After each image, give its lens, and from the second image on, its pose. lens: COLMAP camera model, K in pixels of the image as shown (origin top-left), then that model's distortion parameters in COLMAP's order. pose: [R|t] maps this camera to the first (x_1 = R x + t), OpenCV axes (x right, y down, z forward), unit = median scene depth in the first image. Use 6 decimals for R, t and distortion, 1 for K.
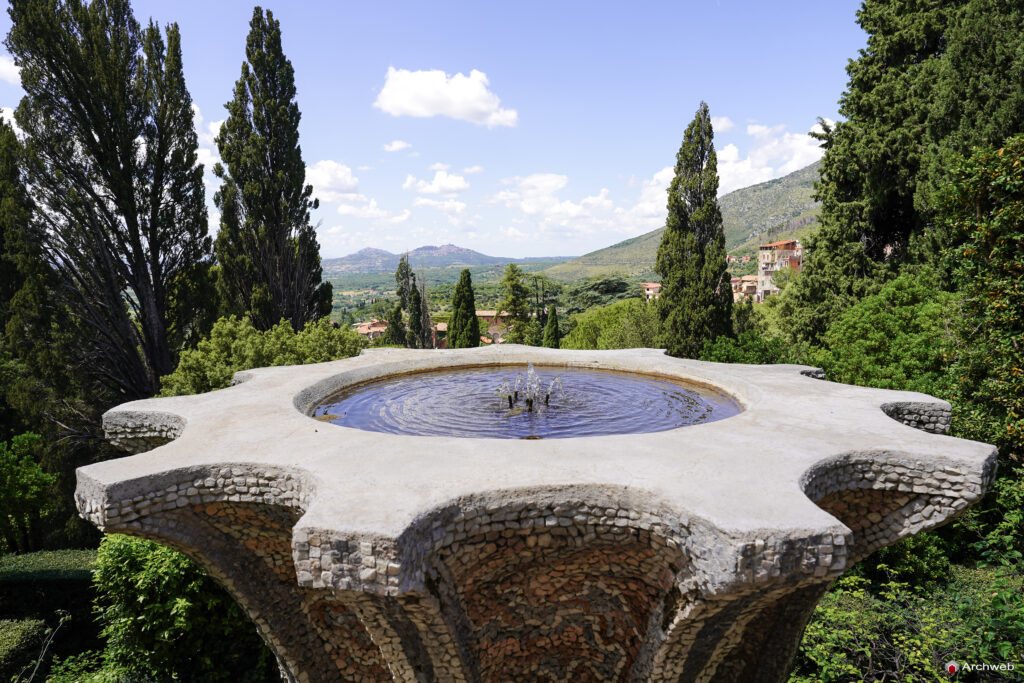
lens RADIAL K [[606.4, 0, 513.8], [0, 606.4, 326.3], [0, 0, 1]] dist [-0.001451, 0.002120]
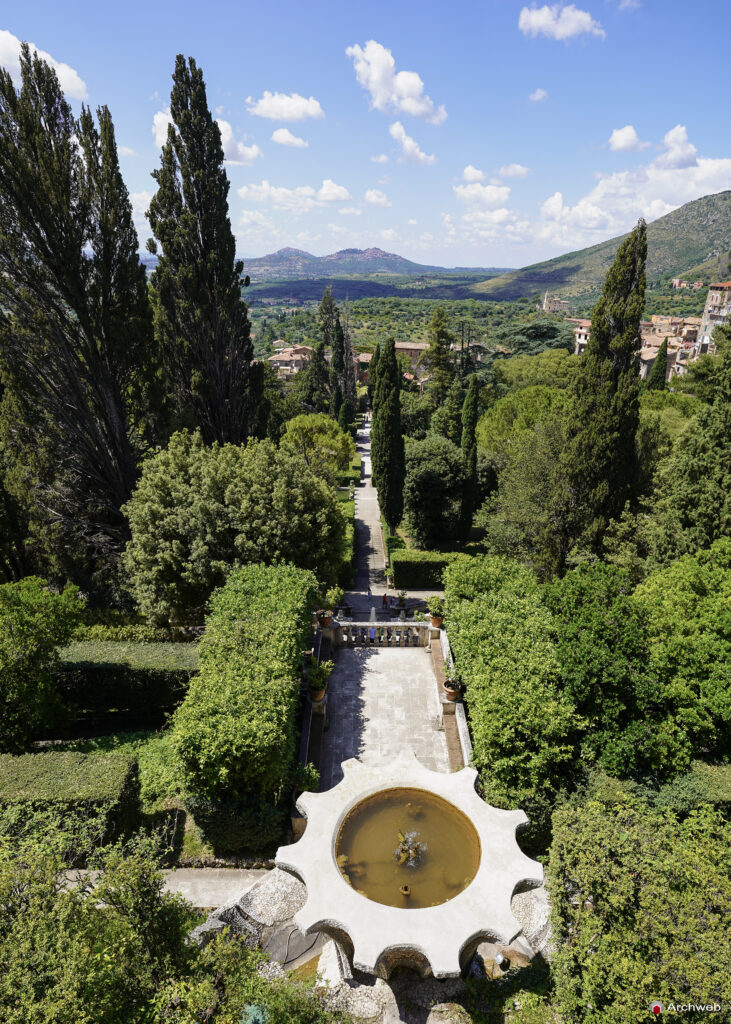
lens RADIAL K [[603.9, 0, 396.6], [0, 603.9, 531.1], [0, 0, 1]] dist [-0.000467, 0.000236]
pose [[0.996621, 0.066144, -0.048704, 0.000399], [-0.048697, 0.953277, 0.298146, -0.124245], [0.066149, -0.294767, 0.953277, -0.073716]]
